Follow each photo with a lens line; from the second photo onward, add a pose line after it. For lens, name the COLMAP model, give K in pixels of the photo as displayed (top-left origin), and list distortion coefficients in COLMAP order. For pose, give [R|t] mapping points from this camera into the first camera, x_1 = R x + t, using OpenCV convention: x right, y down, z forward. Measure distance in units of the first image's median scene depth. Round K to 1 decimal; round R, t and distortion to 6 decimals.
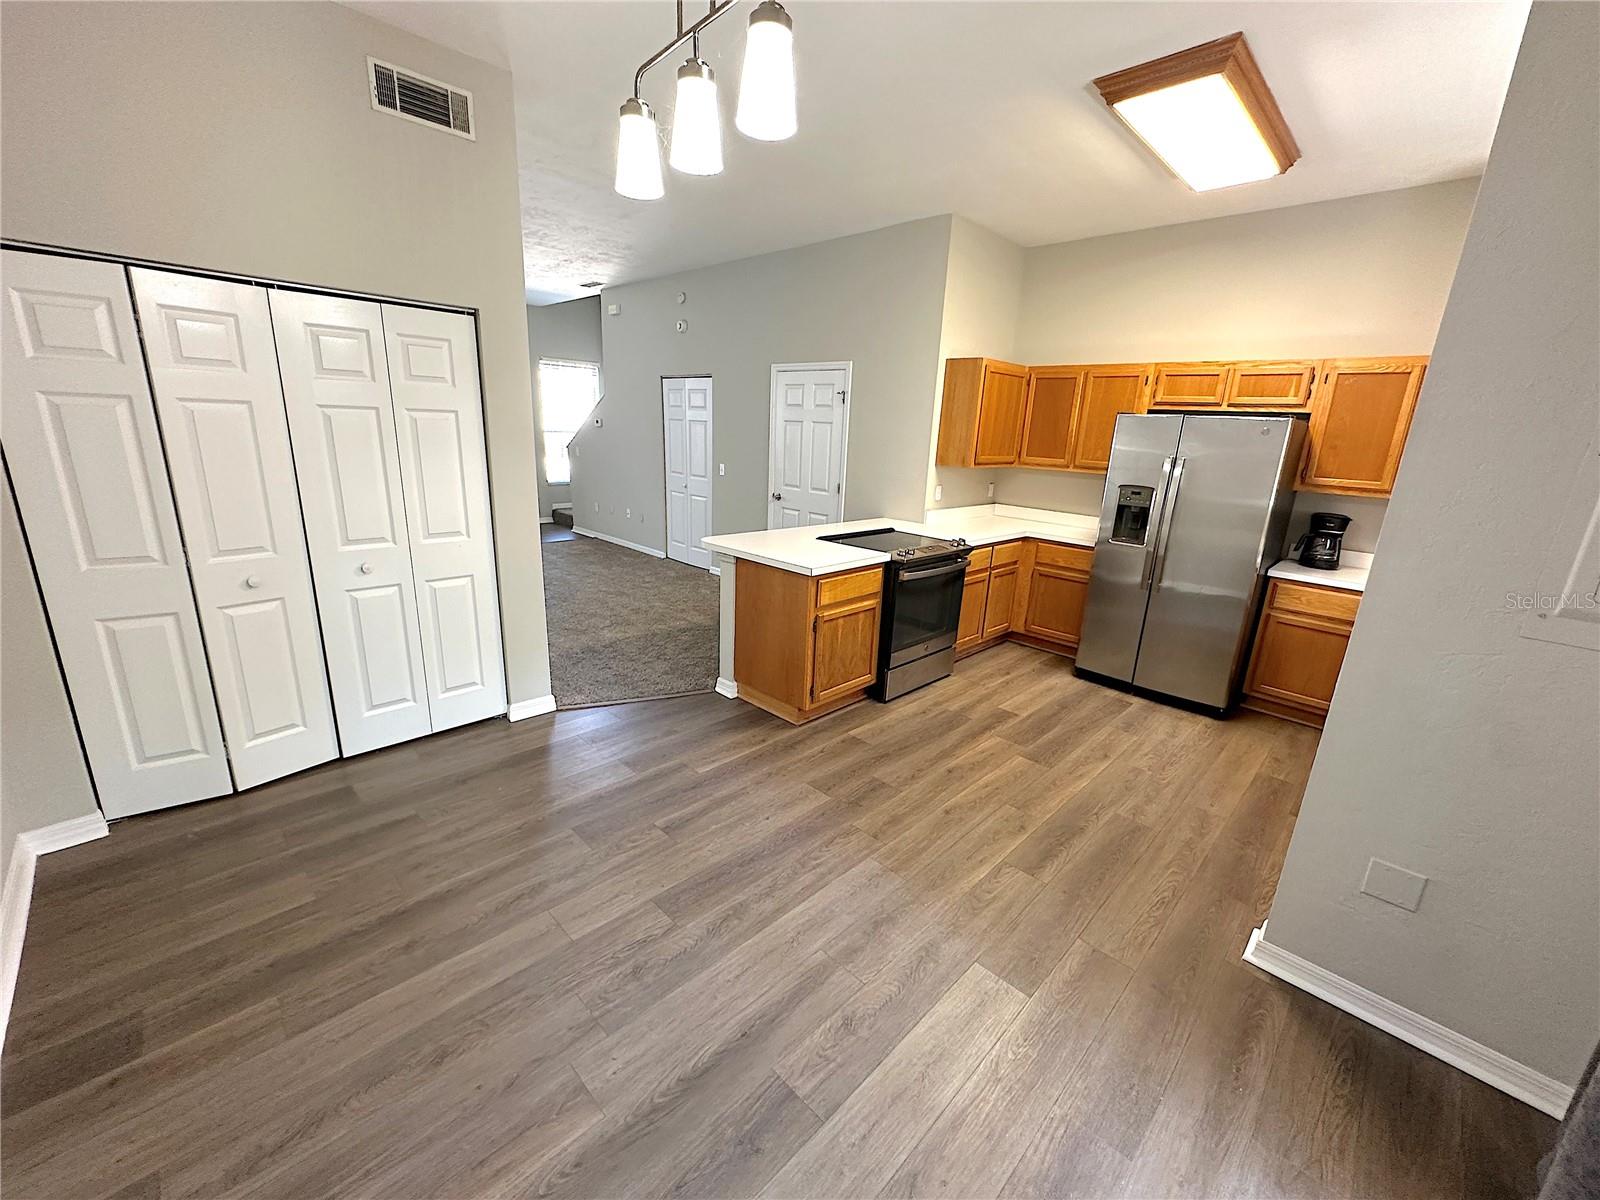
lens RADIAL K [[639.6, 0, 800.9], [0, 639.6, 597.5], [0, 0, 1]] dist [-0.004153, -0.000184]
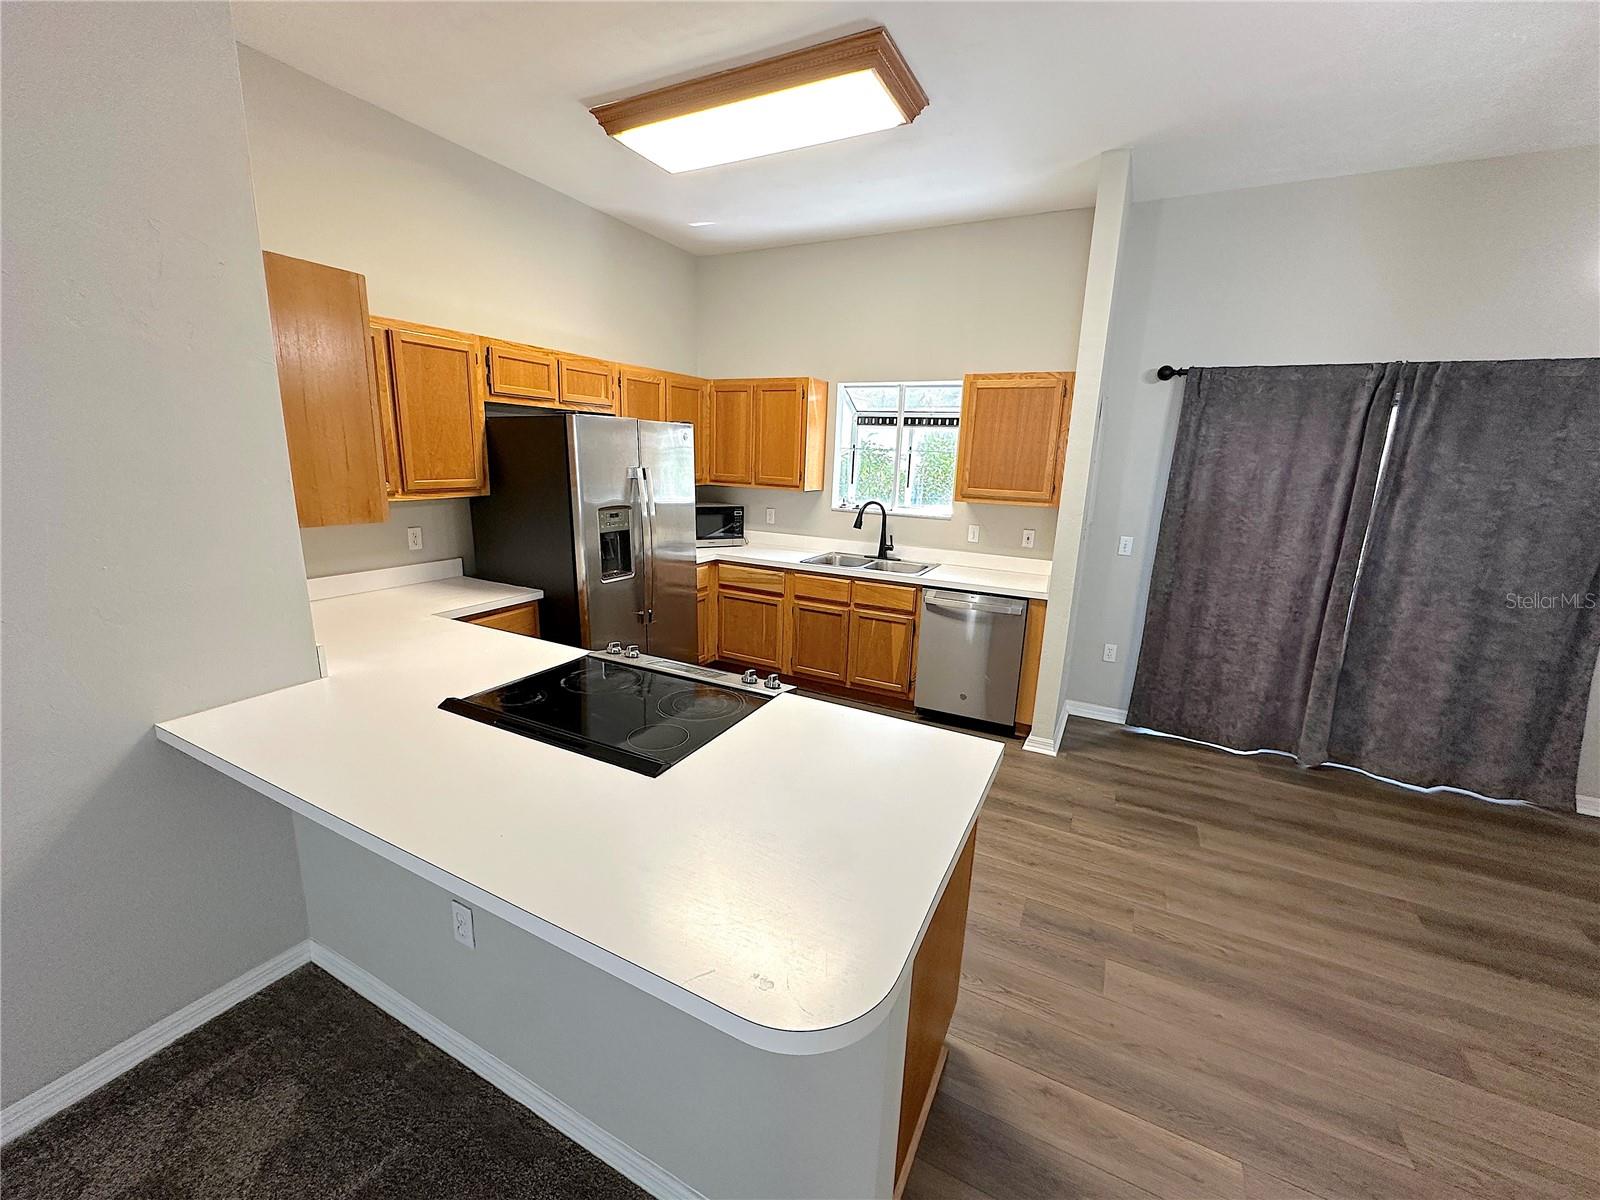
lens RADIAL K [[633.1, 0, 800.0], [0, 633.1, 600.0], [0, 0, 1]] dist [-0.004093, -0.000133]
pose [[-0.295299, -0.272540, 0.915708, -0.291944], [0.203574, 0.918490, 0.339018, -0.284408], [-0.933465, 0.286526, -0.215747, 0.974792]]
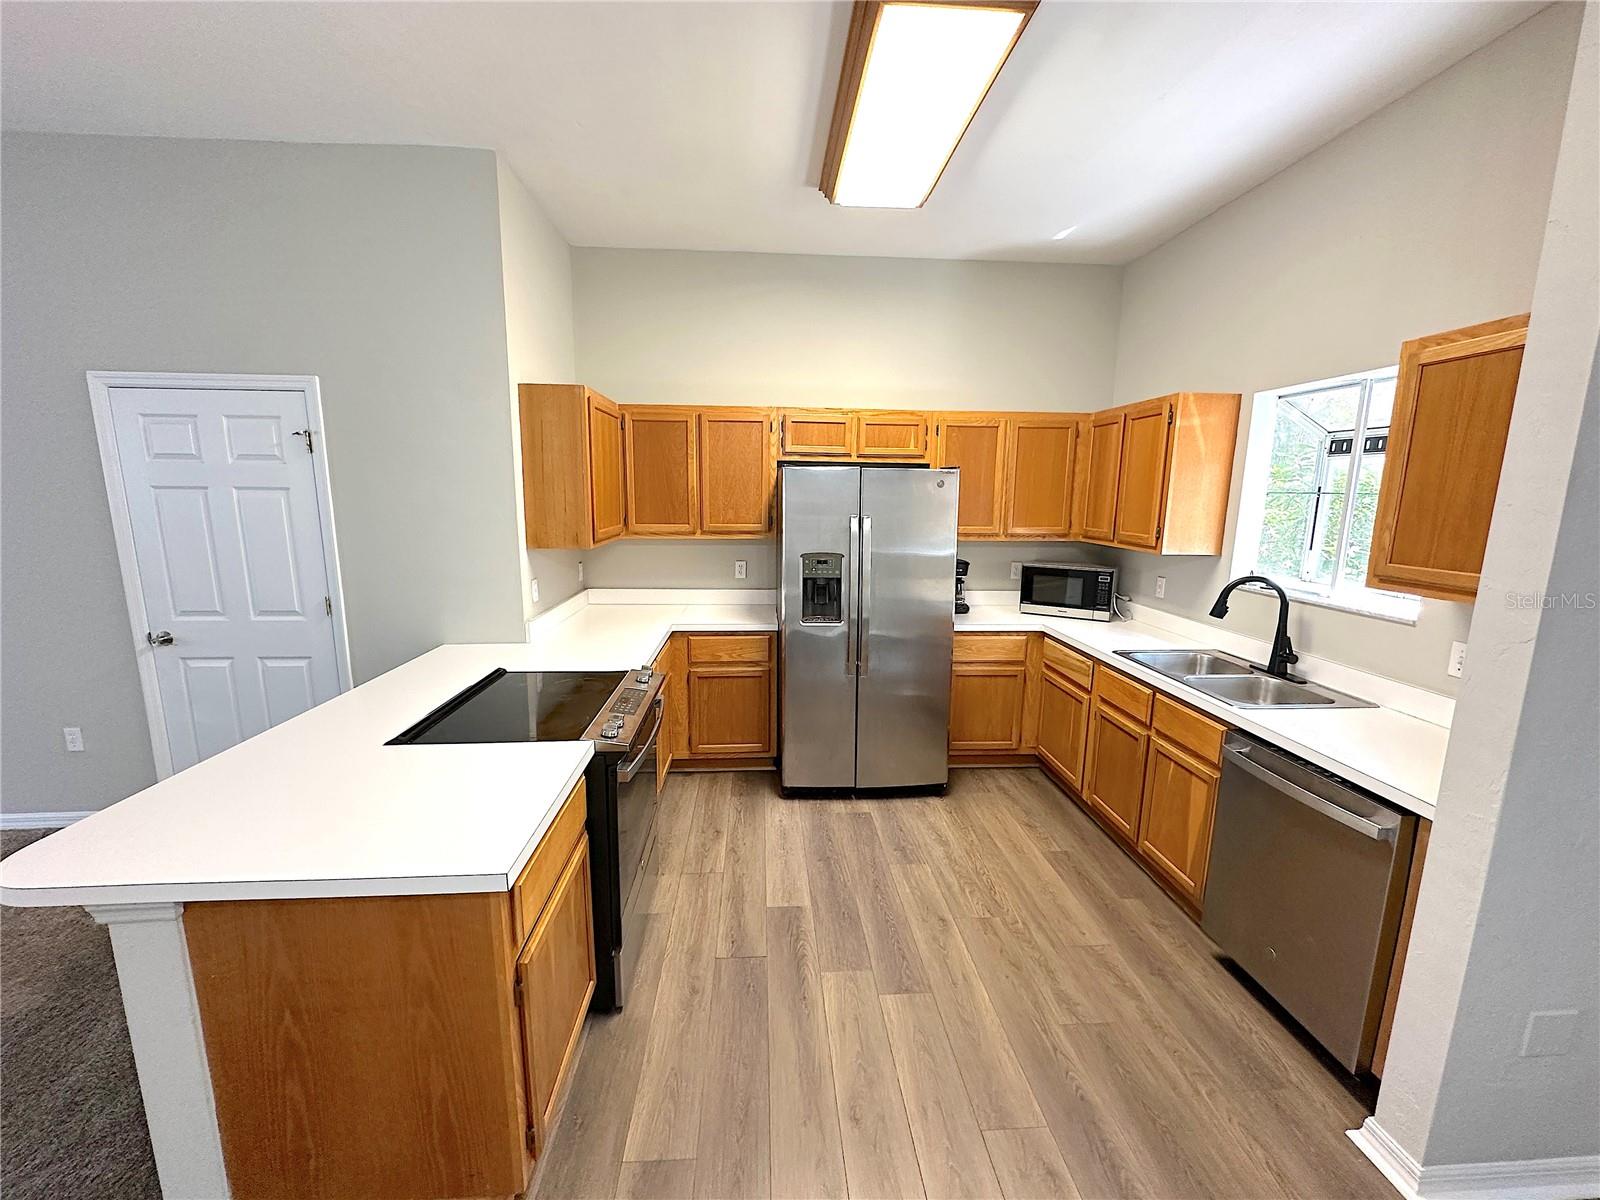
lens RADIAL K [[639.6, 0, 800.9], [0, 639.6, 597.5], [0, 0, 1]] dist [-0.004153, -0.000184]
pose [[0.663634, -0.160305, 0.730680, -0.094779], [0.213282, 0.976774, 0.020585, -0.140505], [-0.717008, 0.142180, 0.682410, 0.465341]]
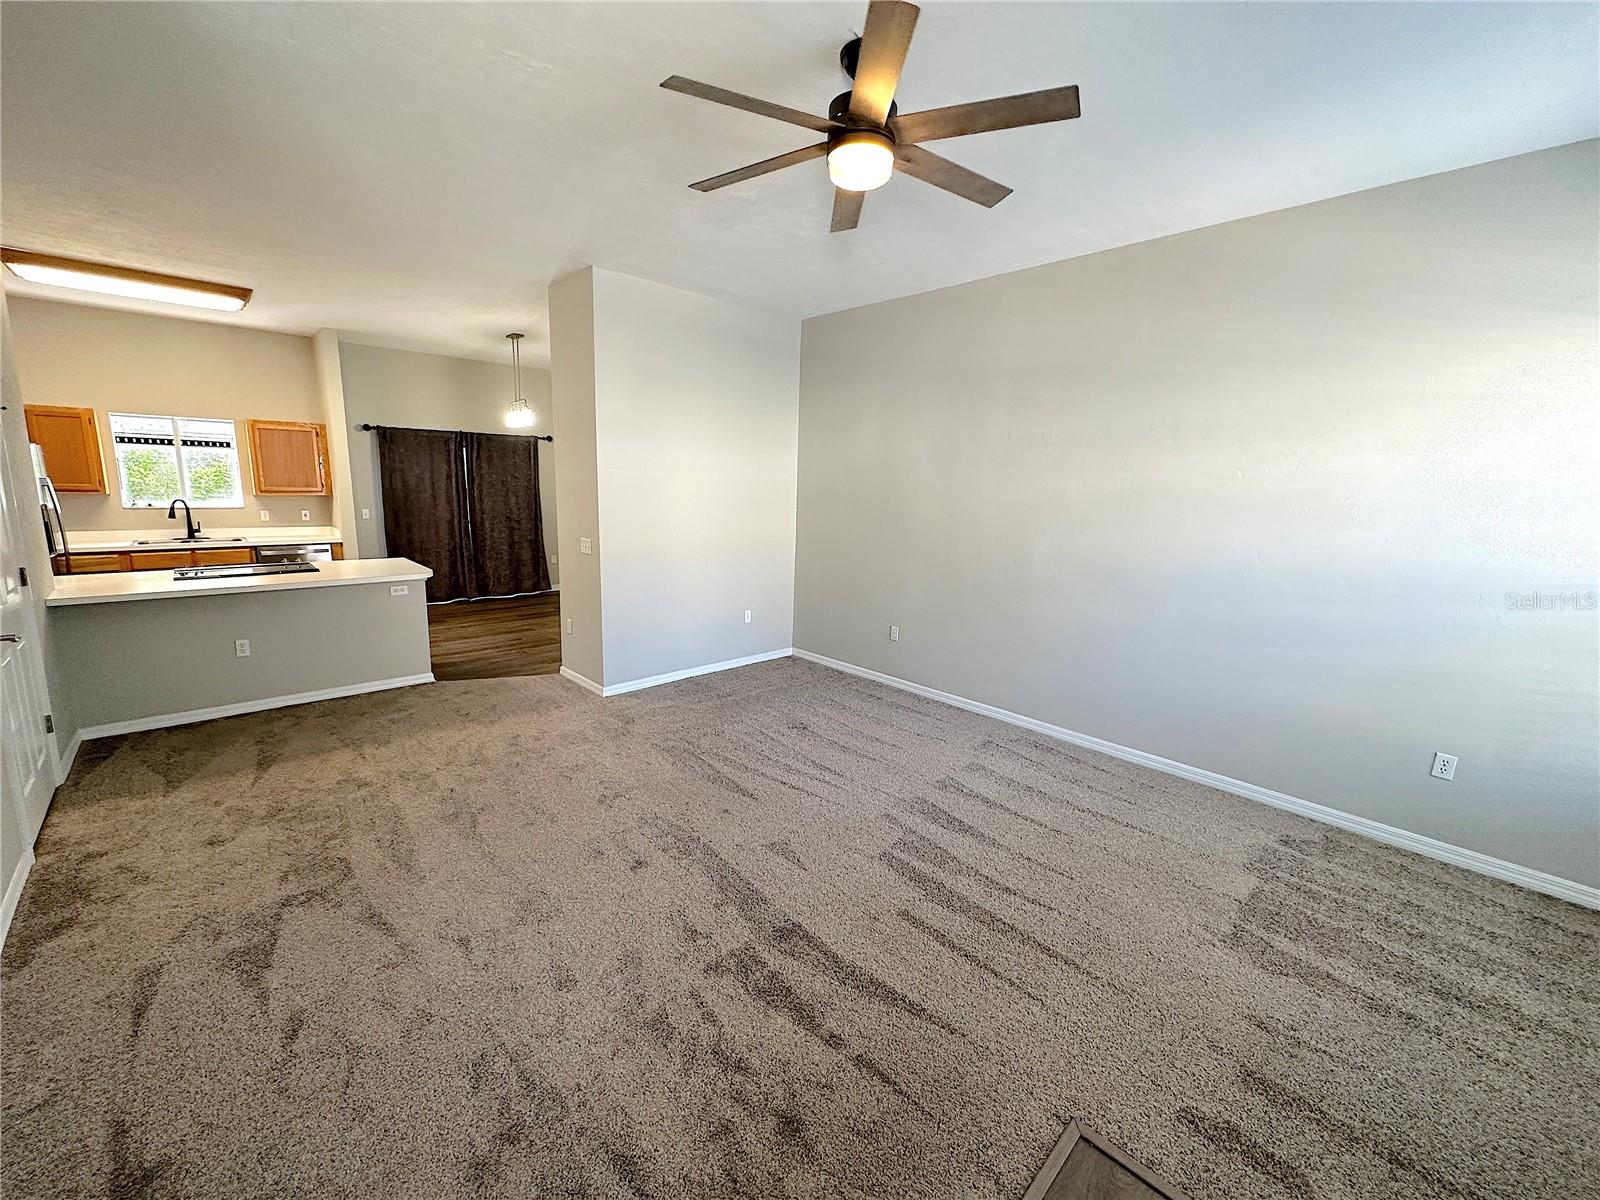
lens RADIAL K [[639.6, 0, 800.9], [0, 639.6, 597.5], [0, 0, 1]] dist [-0.004153, -0.000184]
pose [[-0.996209, -0.083956, 0.022776, -0.872657], [-0.065972, 0.899816, 0.431254, -0.605716], [-0.056700, 0.428116, -0.901943, 2.007407]]
